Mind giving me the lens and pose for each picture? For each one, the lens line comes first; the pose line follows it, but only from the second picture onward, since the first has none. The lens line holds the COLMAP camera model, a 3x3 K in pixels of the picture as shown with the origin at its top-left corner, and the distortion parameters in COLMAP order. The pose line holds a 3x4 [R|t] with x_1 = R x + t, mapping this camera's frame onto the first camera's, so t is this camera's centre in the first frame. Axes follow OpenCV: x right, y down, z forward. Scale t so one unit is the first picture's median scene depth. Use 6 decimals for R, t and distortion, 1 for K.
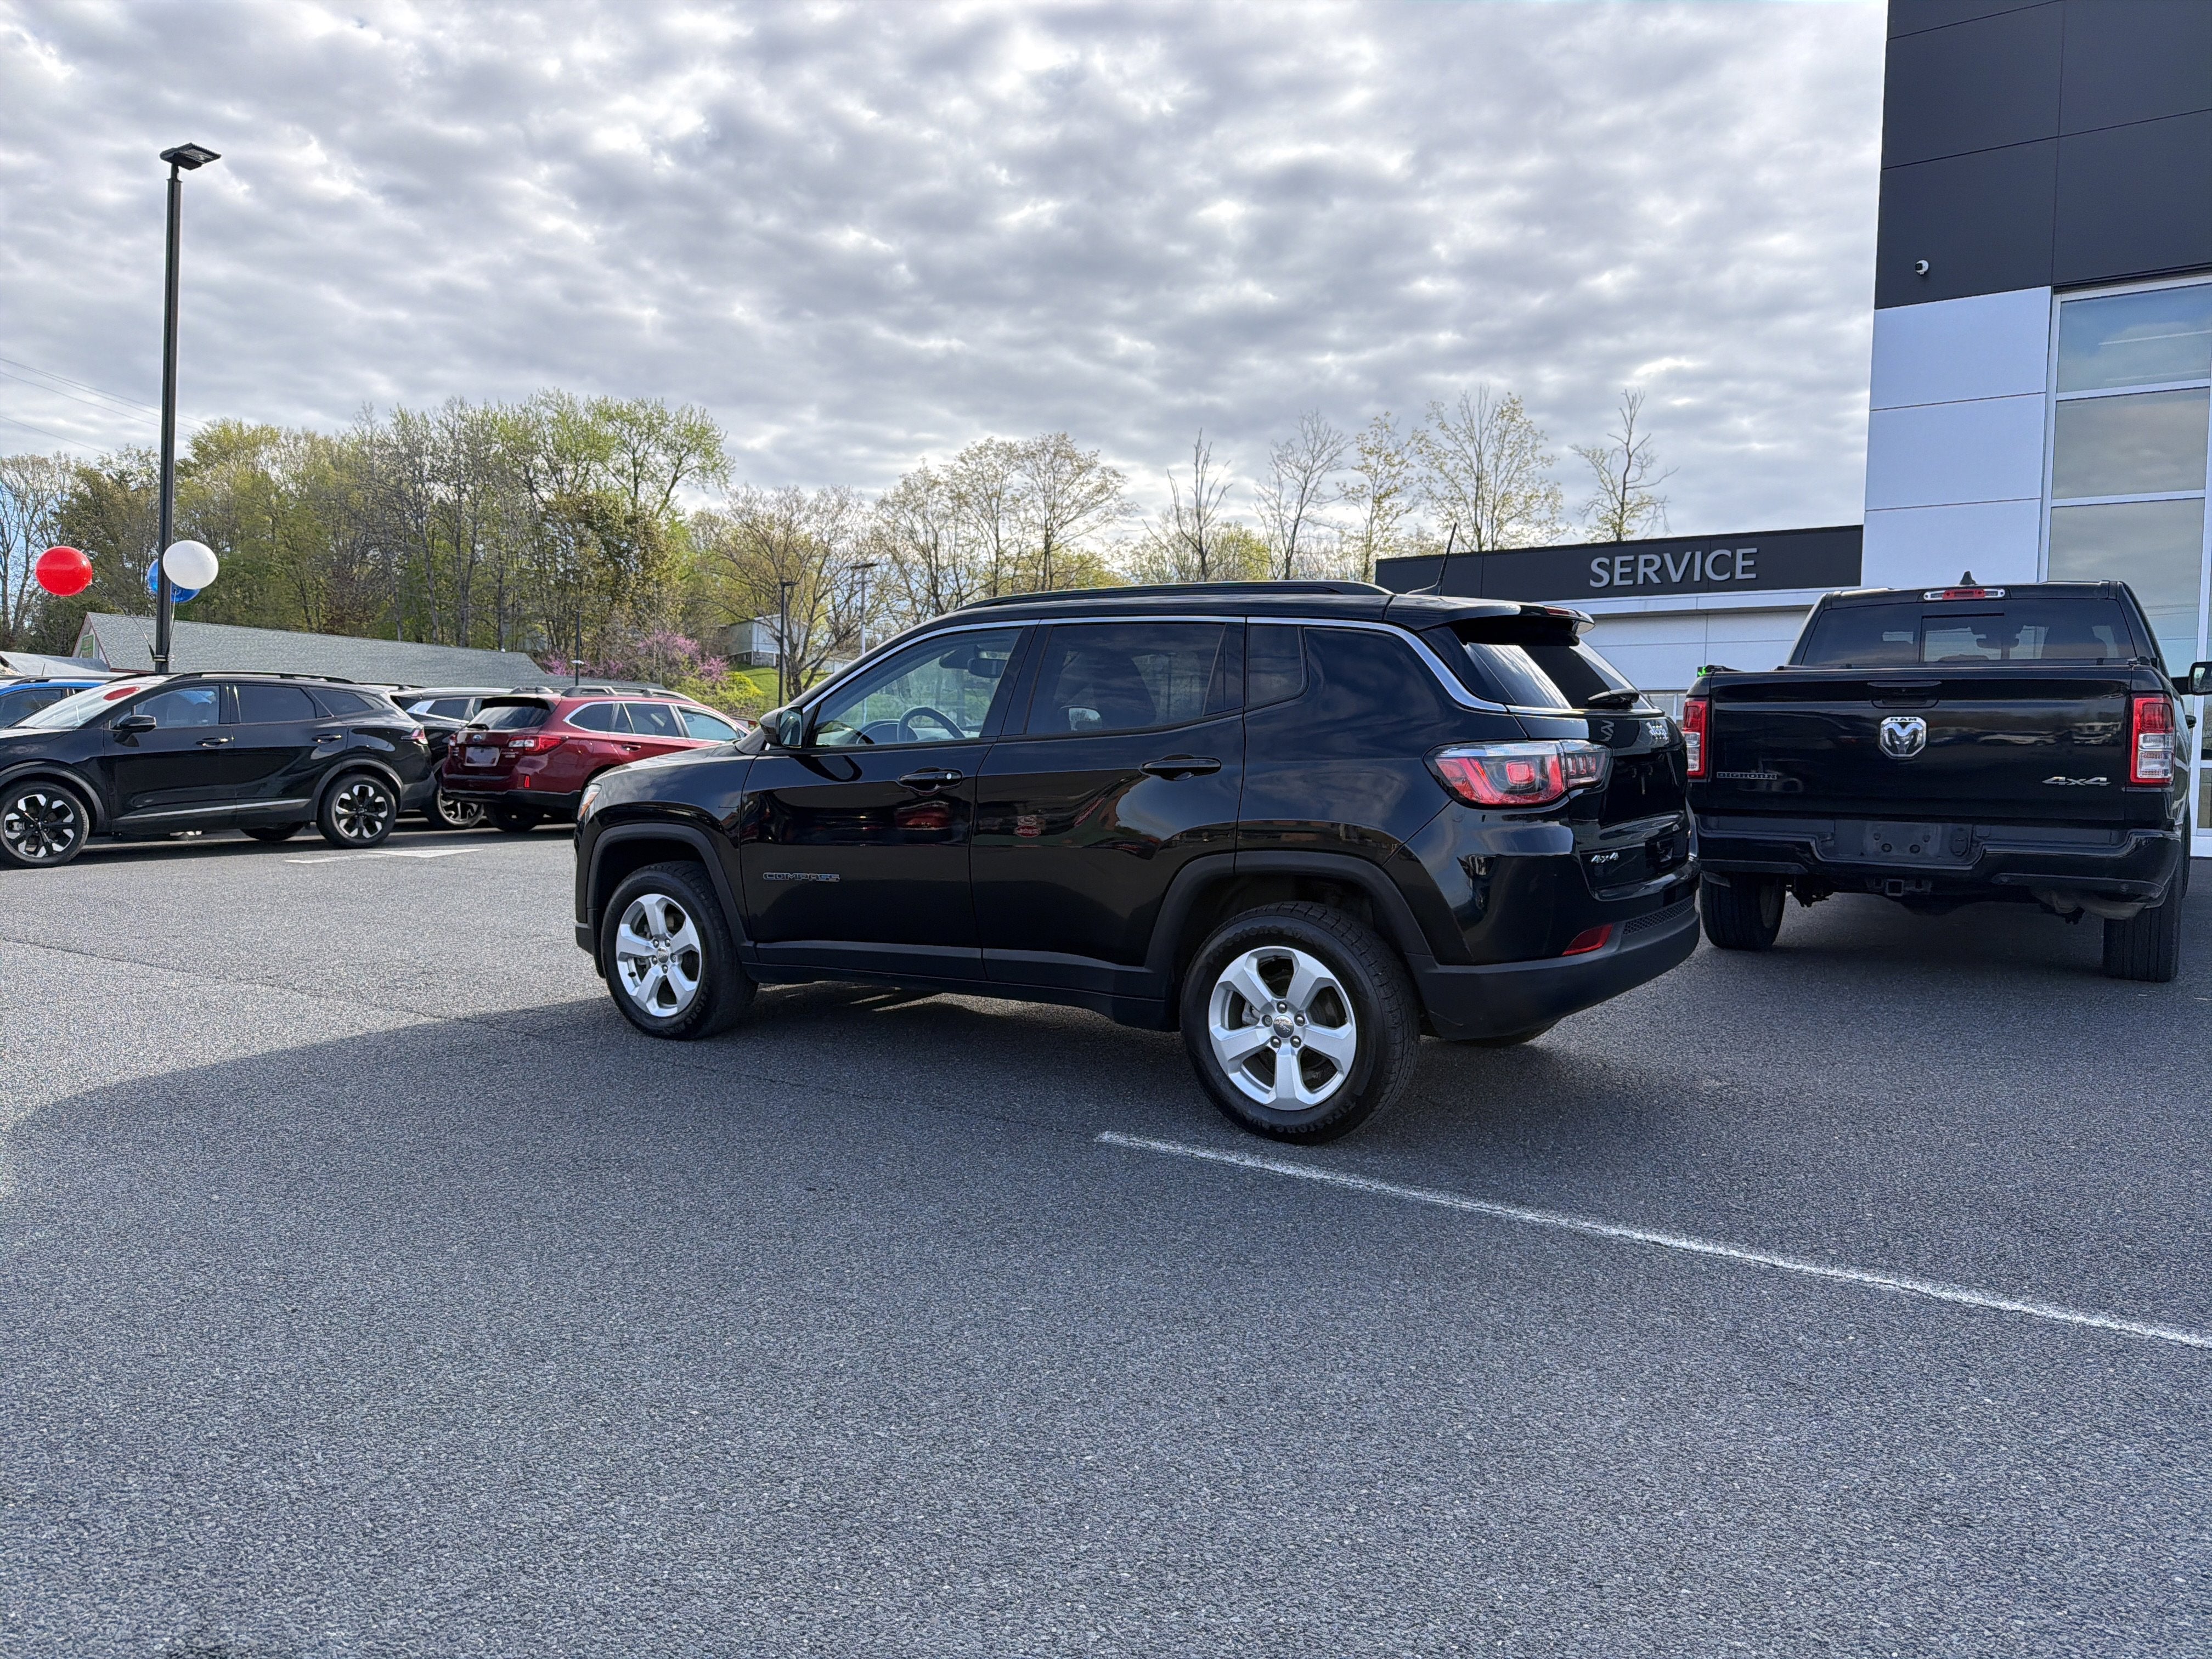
lens RADIAL K [[1554.7, 0, 1113.5], [0, 1554.7, 896.8], [0, 0, 1]] dist [0.023138, -0.017375]
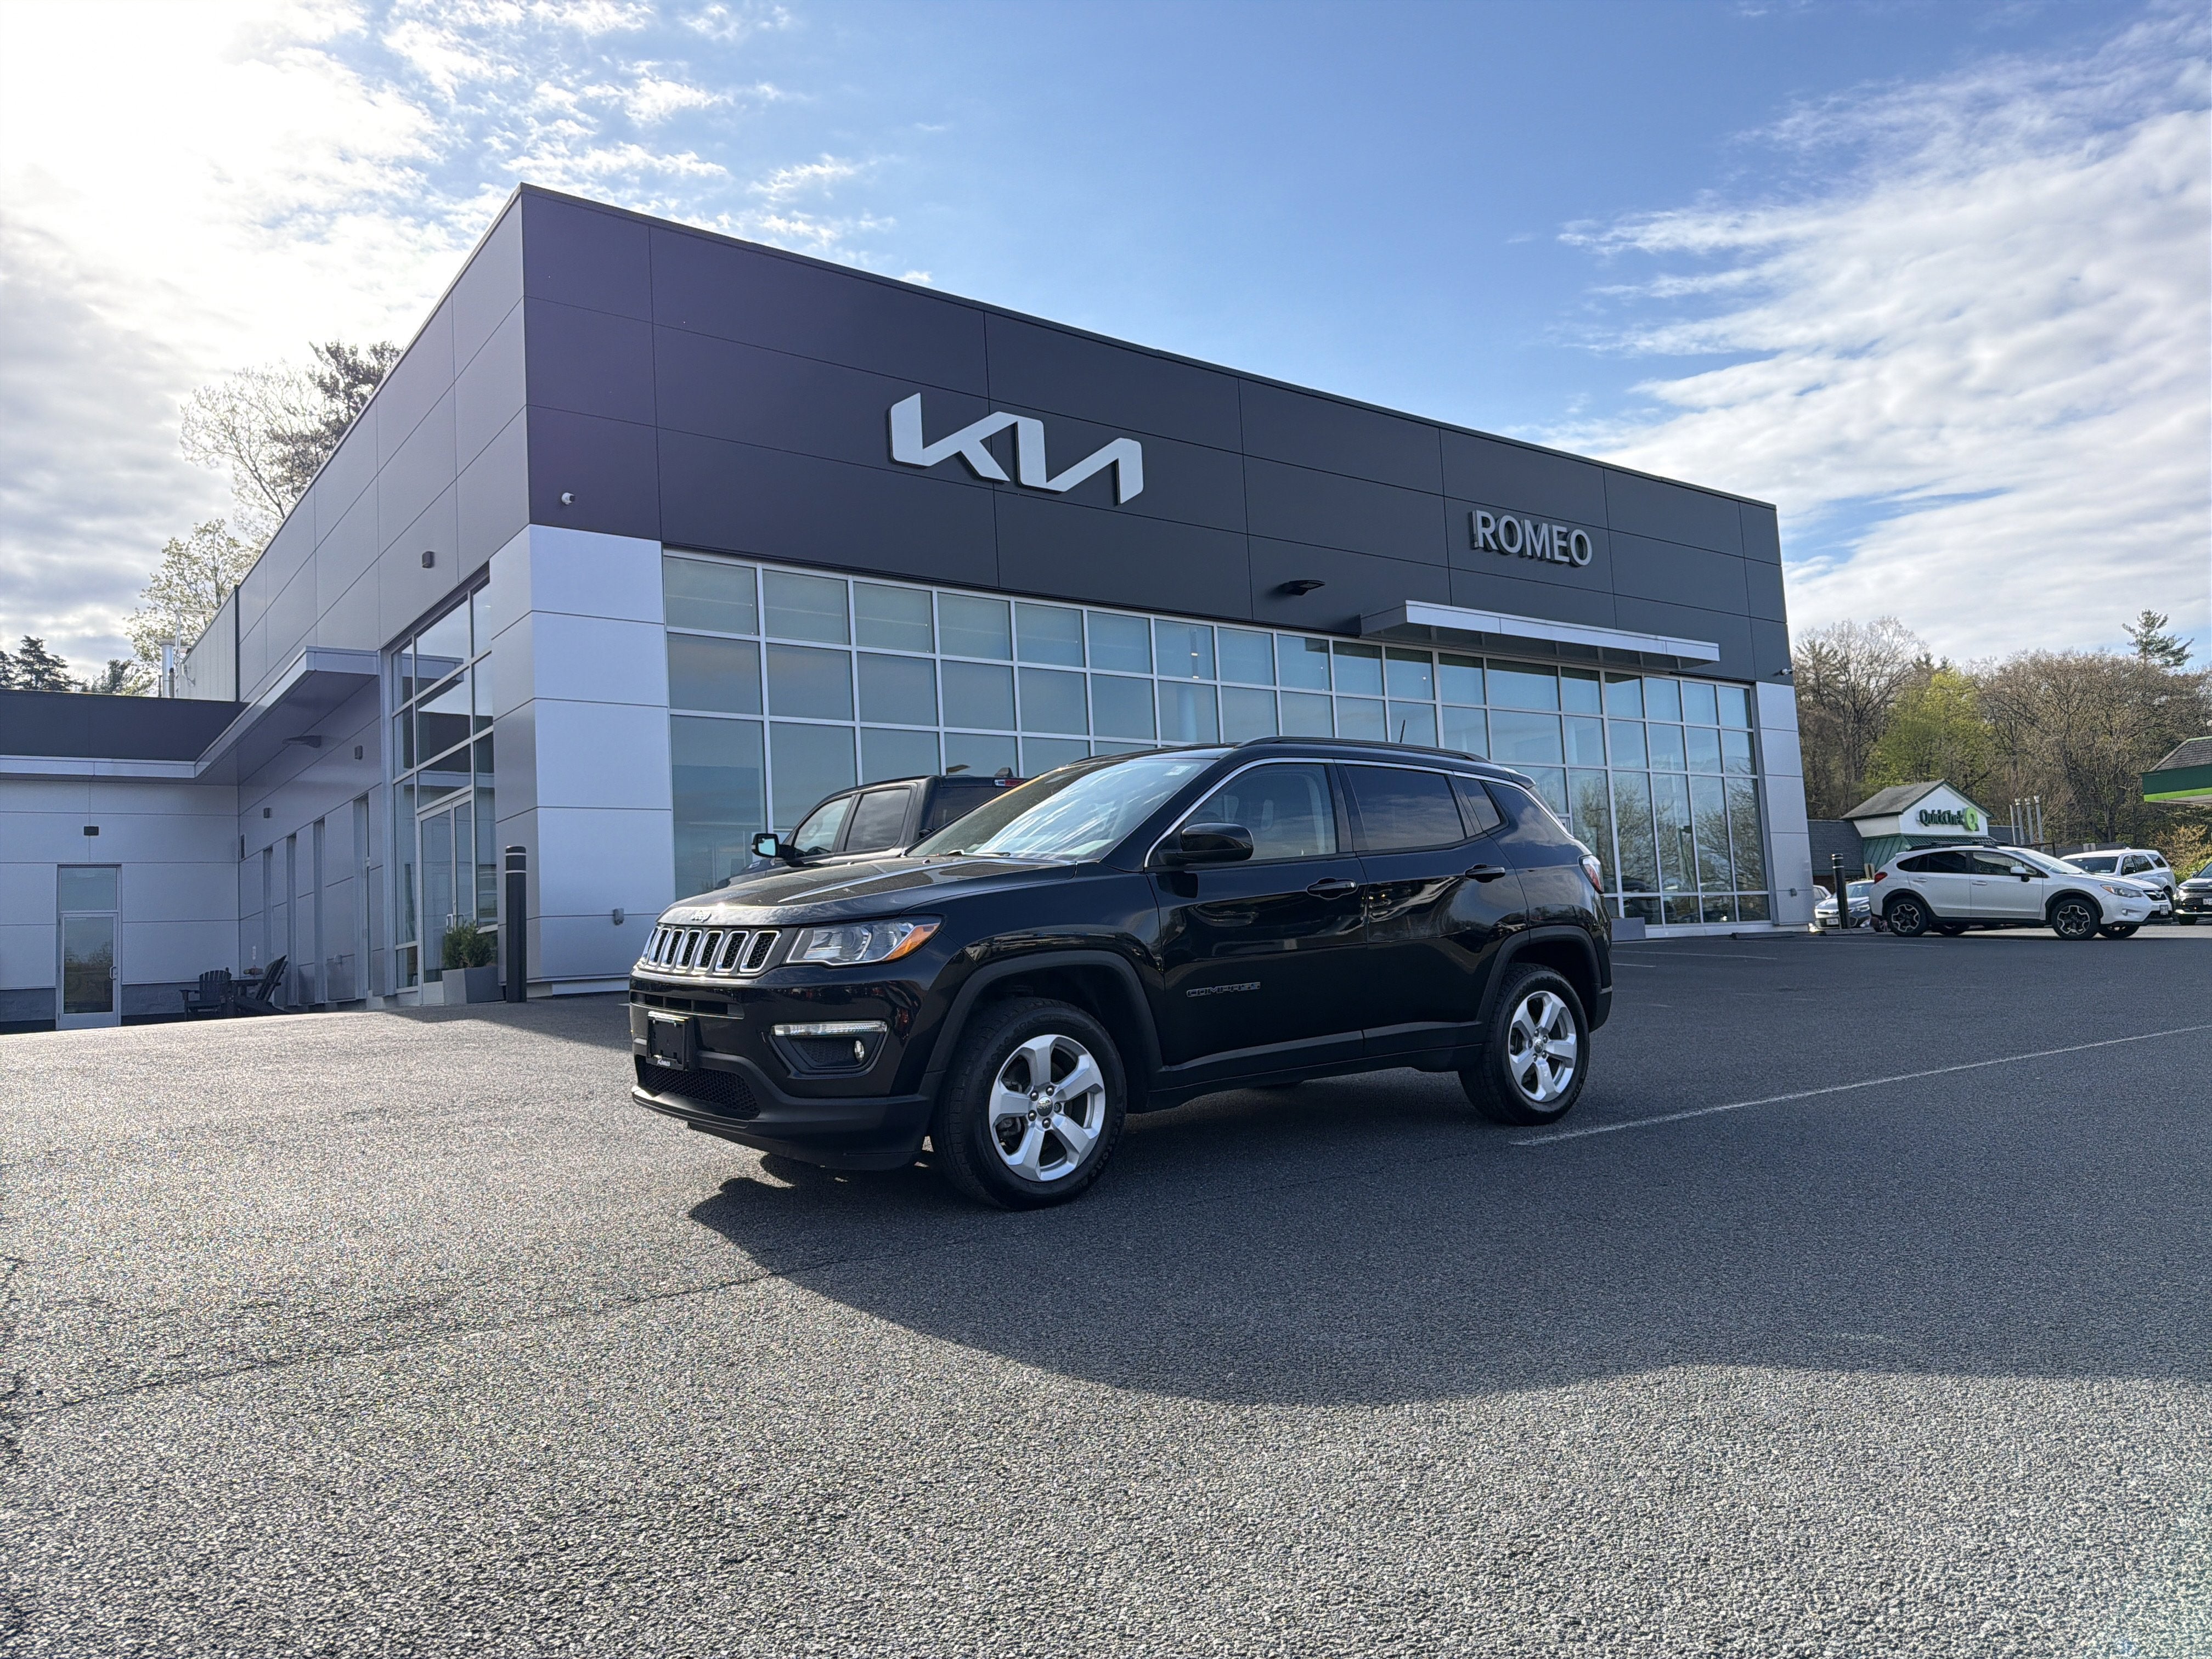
lens RADIAL K [[1543.6, 0, 1145.9], [0, 1543.6, 829.6], [0, 0, 1]] dist [0.080274, 0.001279]
pose [[0.293438, 0.035727, 0.955310, -0.110226], [0.120114, 0.990004, -0.073919, -0.004419], [-0.948402, 0.136437, 0.286214, 0.068716]]
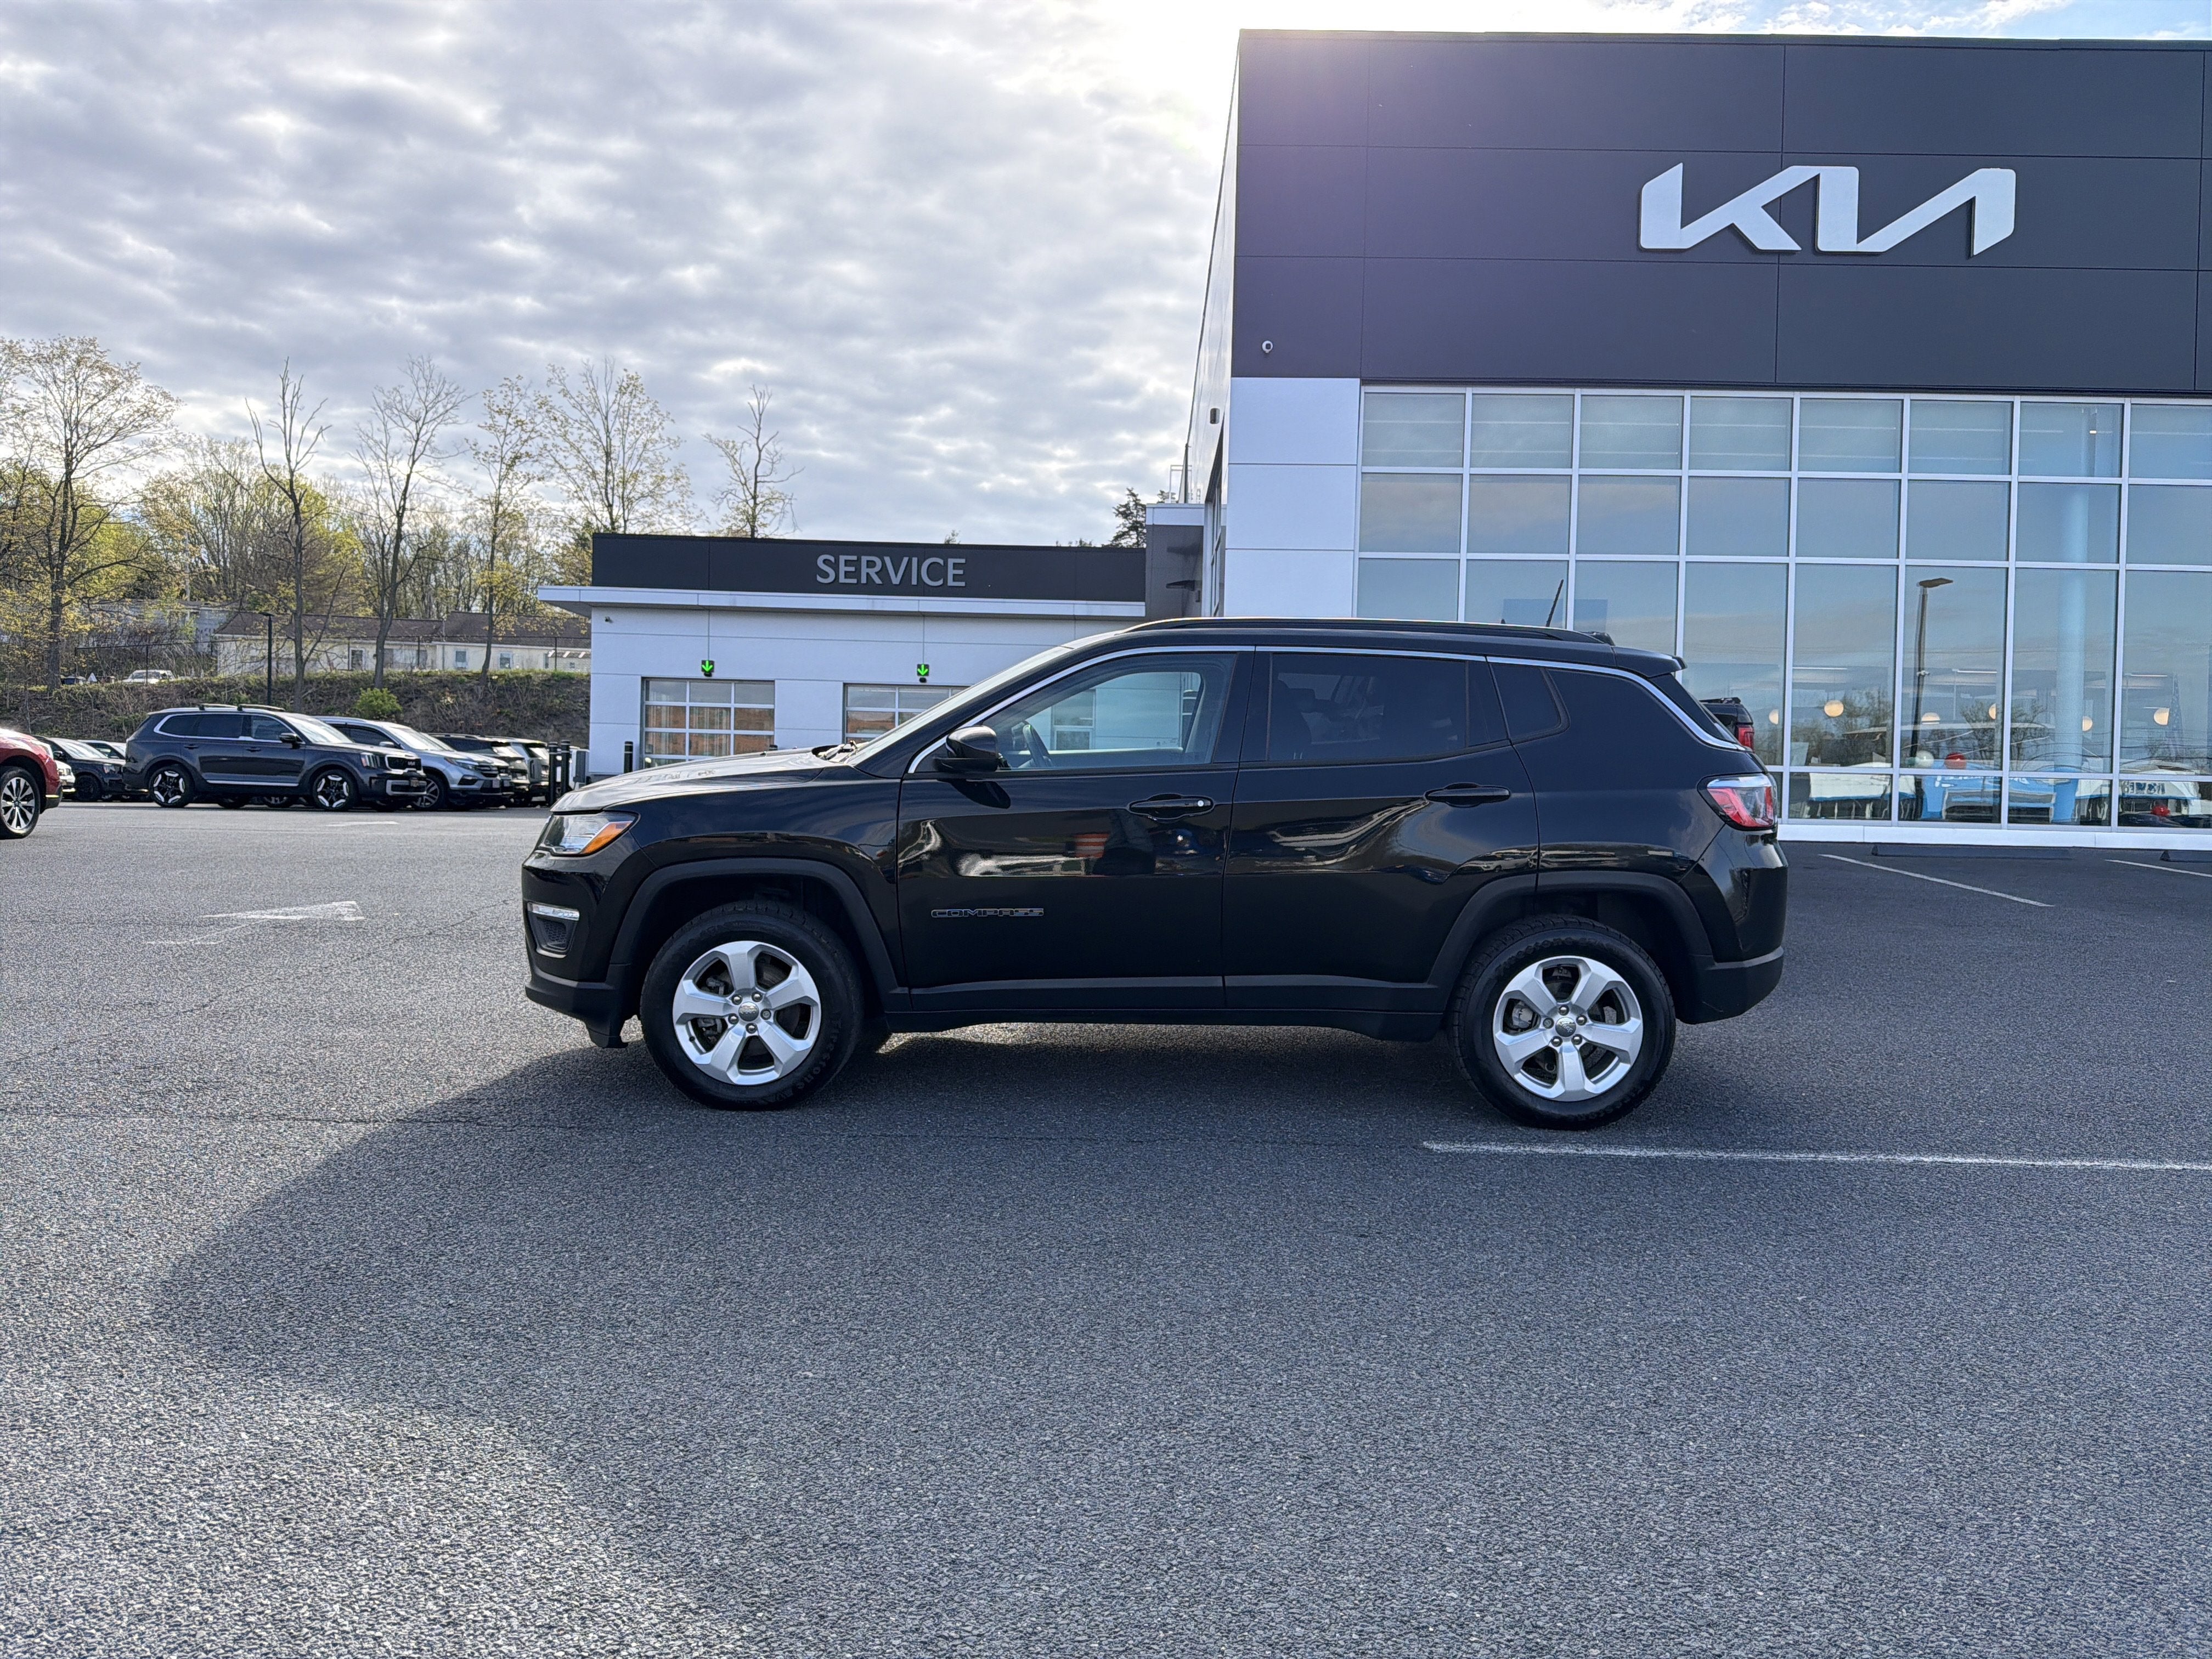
lens RADIAL K [[1570.5, 0, 1080.7], [0, 1570.5, 822.5], [0, 0, 1]] dist [0.037783, -0.044676]
pose [[0.832497, -0.019195, 0.553697, -0.061556], [0.038704, 0.998973, -0.023562, -0.003845], [-0.552676, 0.041046, 0.832385, 0.018424]]
